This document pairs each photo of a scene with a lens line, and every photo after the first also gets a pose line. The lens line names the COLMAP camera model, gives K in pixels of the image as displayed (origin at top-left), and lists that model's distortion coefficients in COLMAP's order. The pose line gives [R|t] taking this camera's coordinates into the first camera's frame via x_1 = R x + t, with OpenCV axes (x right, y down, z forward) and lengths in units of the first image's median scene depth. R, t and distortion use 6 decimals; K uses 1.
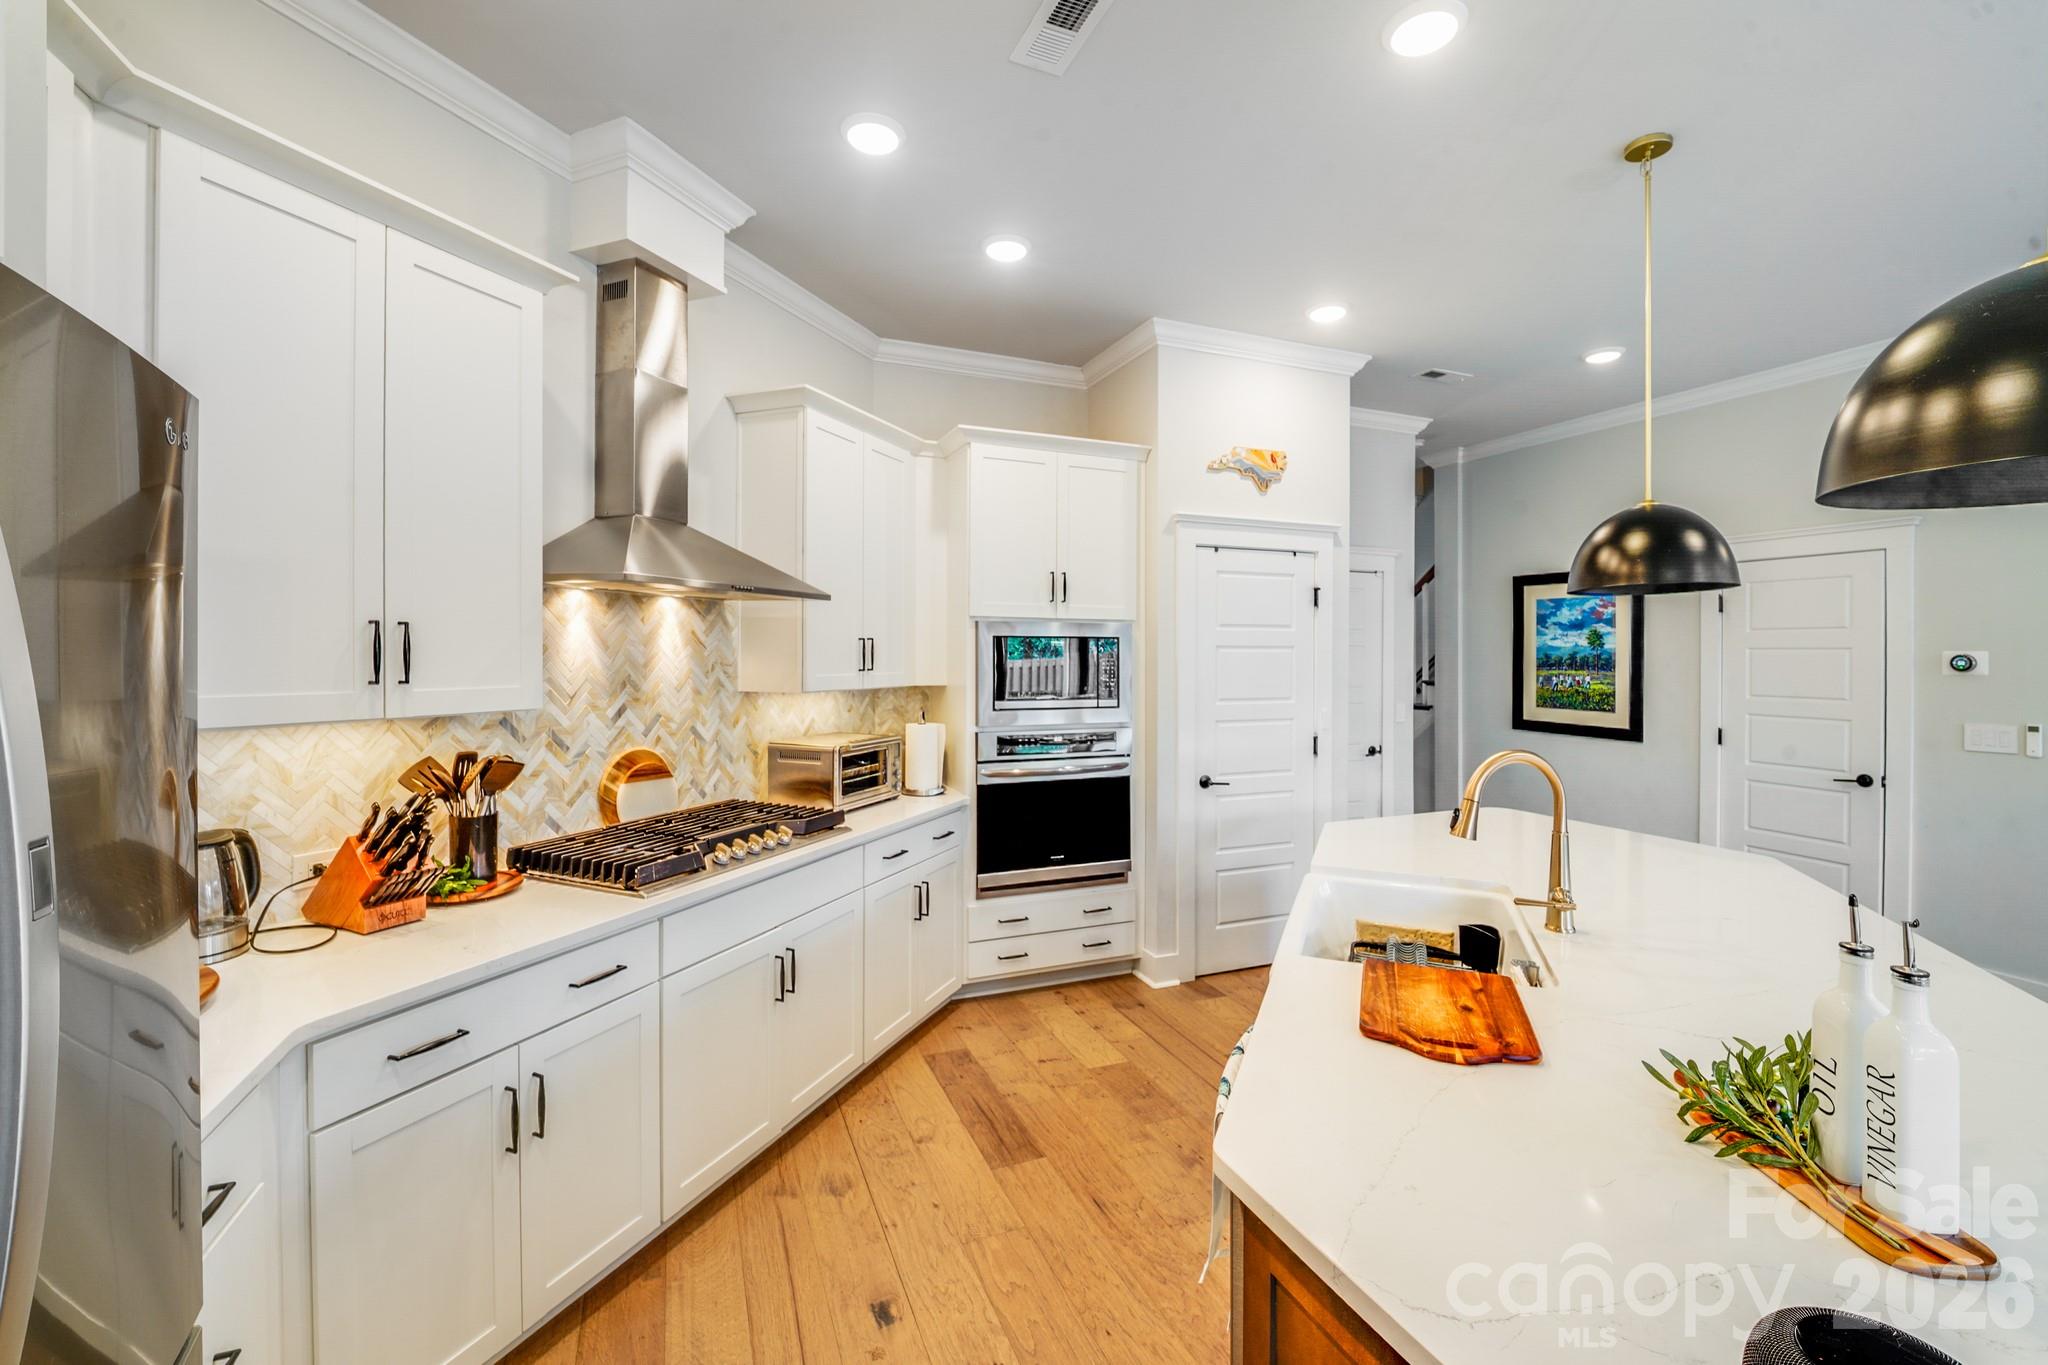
lens RADIAL K [[844.0, 0, 1015.1], [0, 844.0, 654.3], [0, 0, 1]] dist [-0.004760, -0.002628]
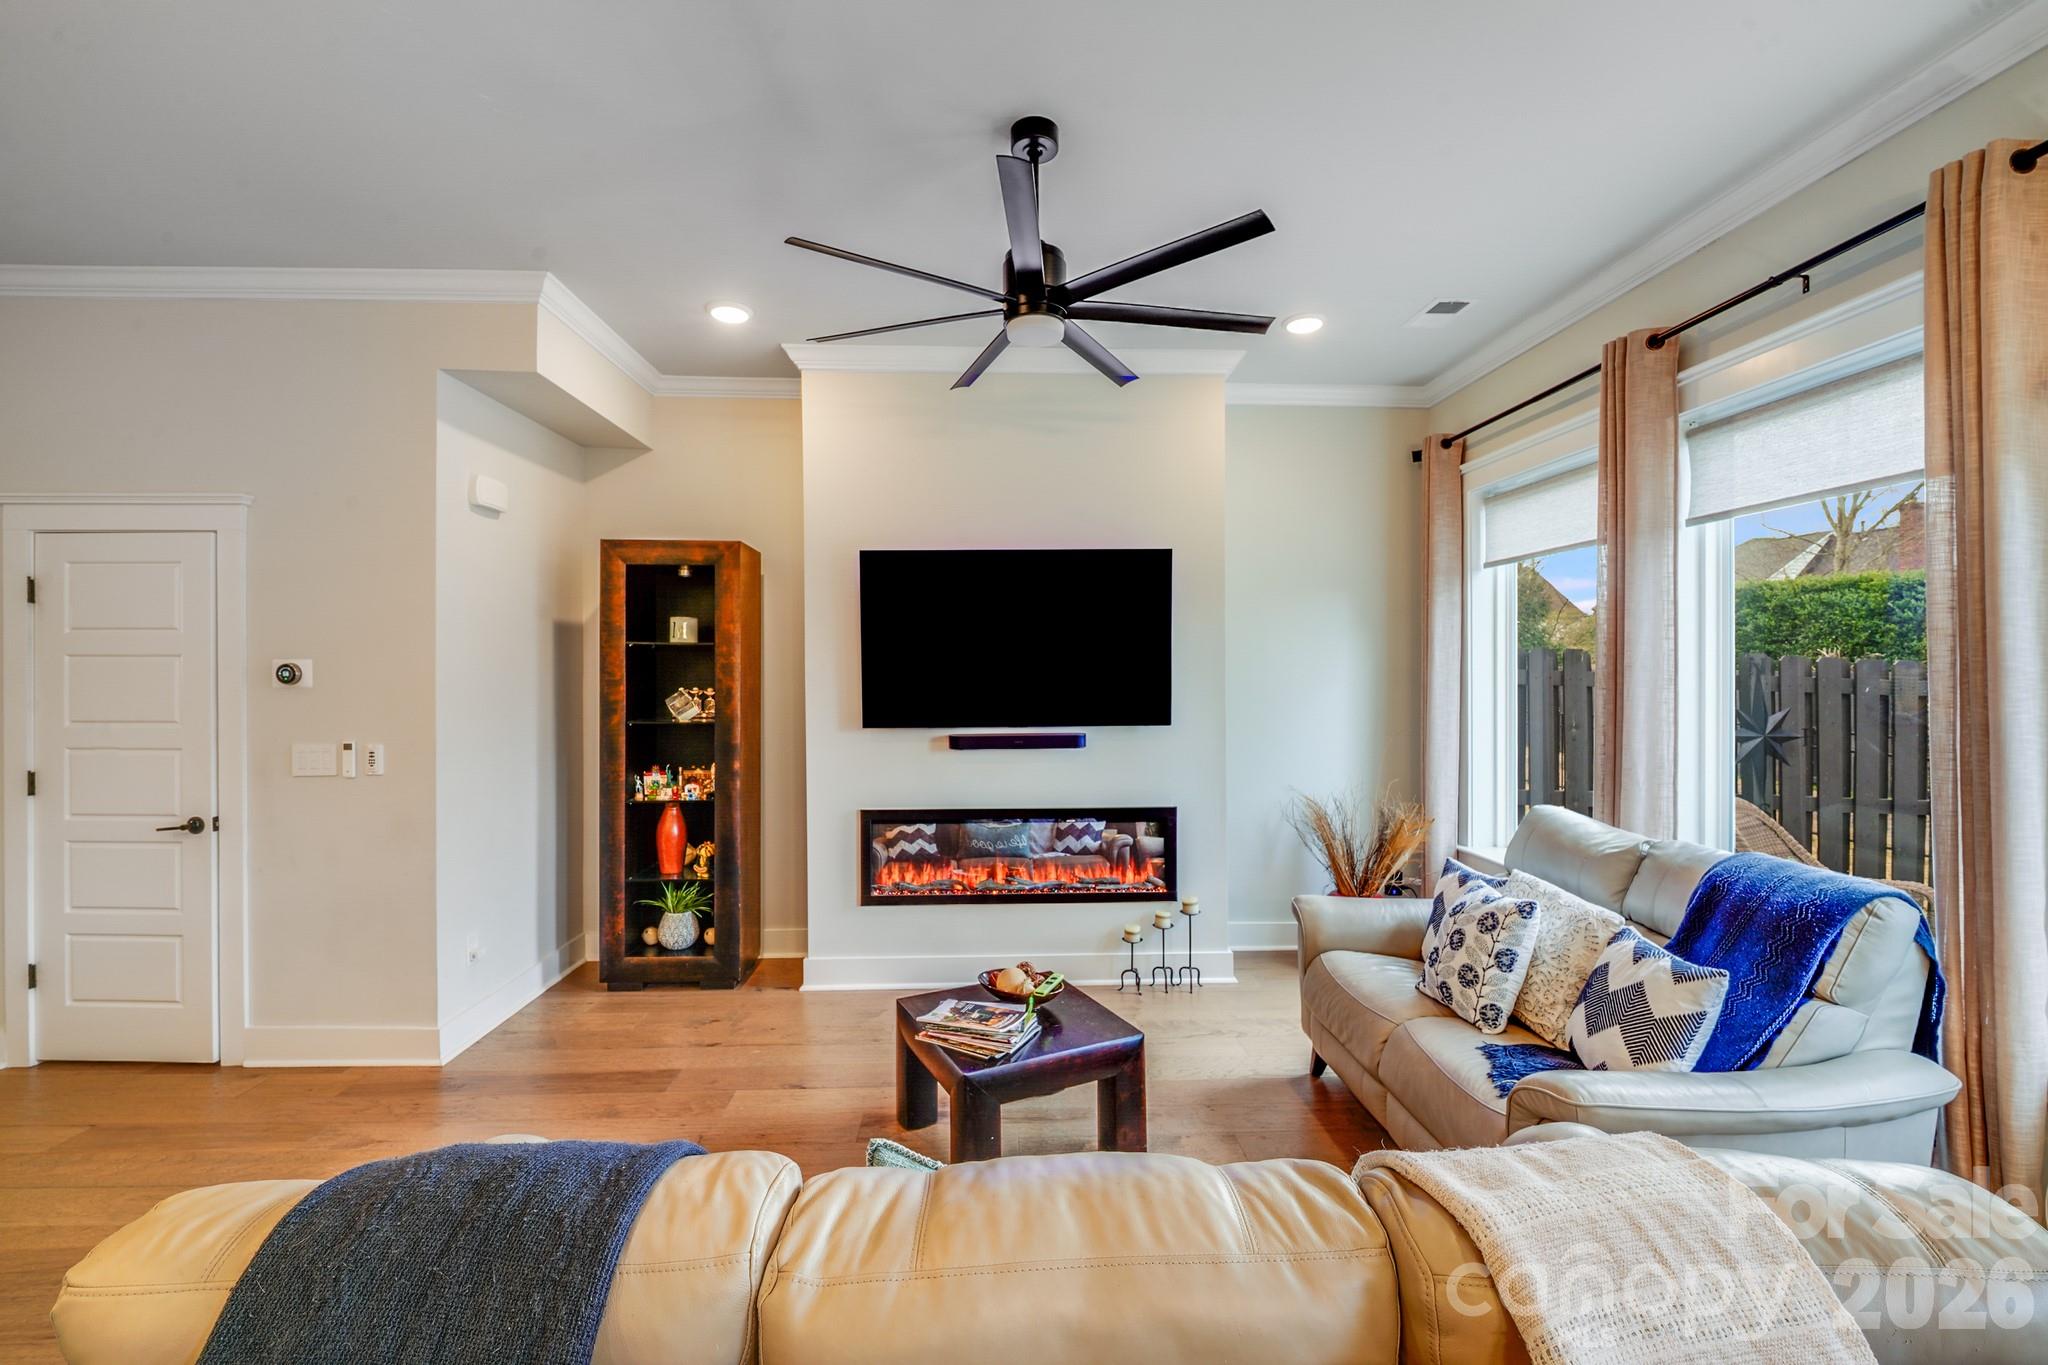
lens RADIAL K [[841.6, 0, 1013.9], [0, 841.6, 676.4], [0, 0, 1]] dist [-0.006889, -0.002195]
pose [[0.333548, -0.009122, 0.942689, 0.706357], [0.002044, 0.999958, 0.008953, 0.008634], [-0.942731, -0.001060, 0.333552, 0.021209]]
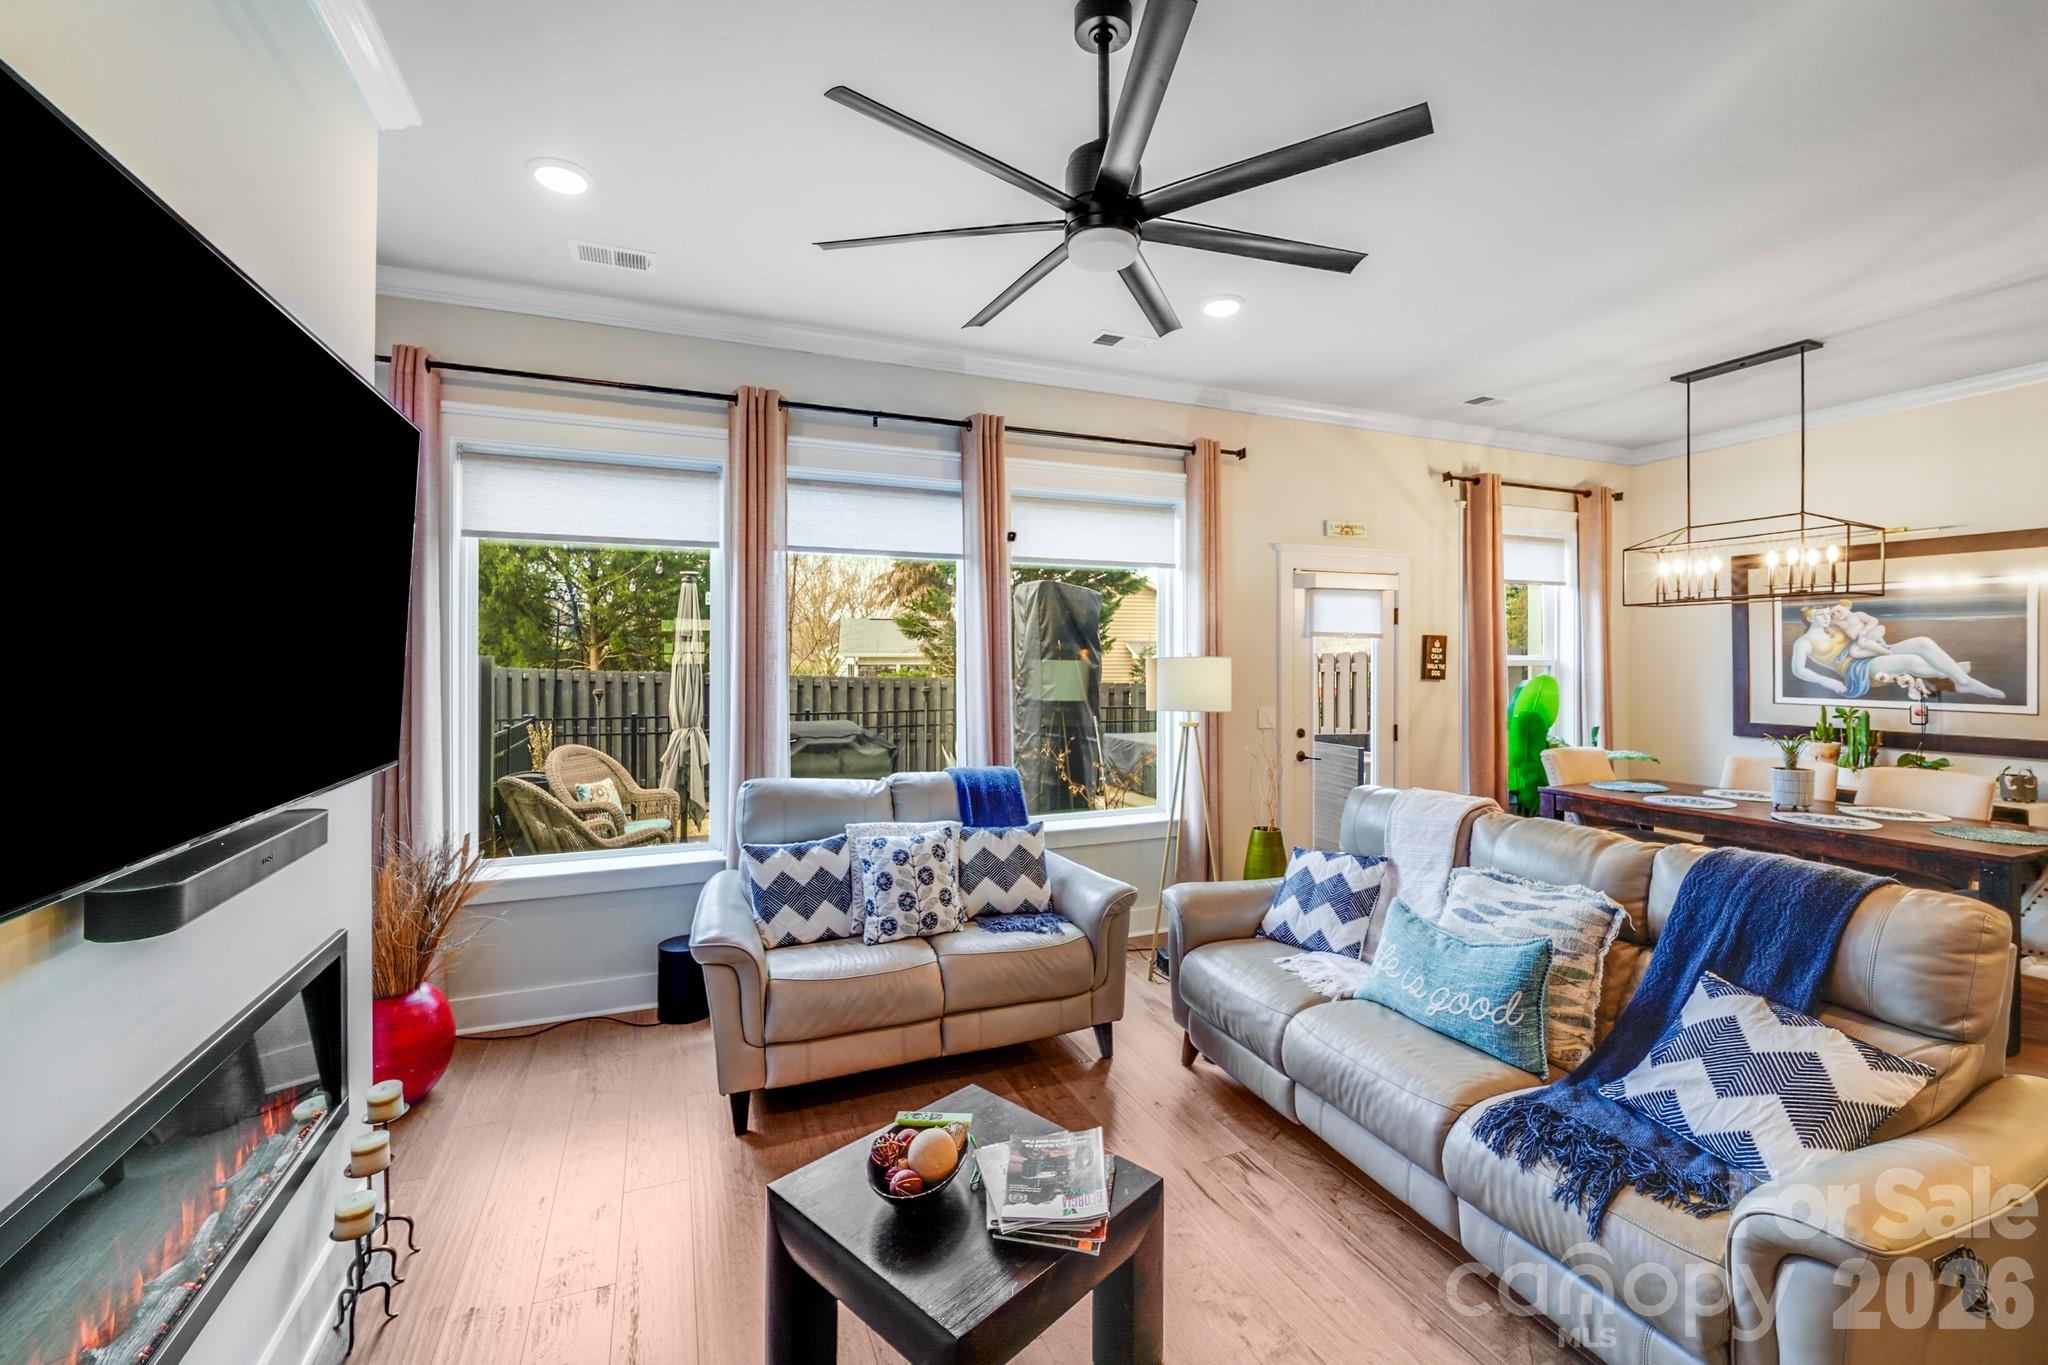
lens RADIAL K [[841.6, 0, 1030.7], [0, 841.6, 659.2], [0, 0, 1]] dist [-0.006889, -0.002195]
pose [[-0.999838, -0.003977, -0.017529, 1.506144], [-0.003976, 0.999992, -0.000051, 0.010934], [0.017529, 0.000019, -0.999846, 0.896365]]
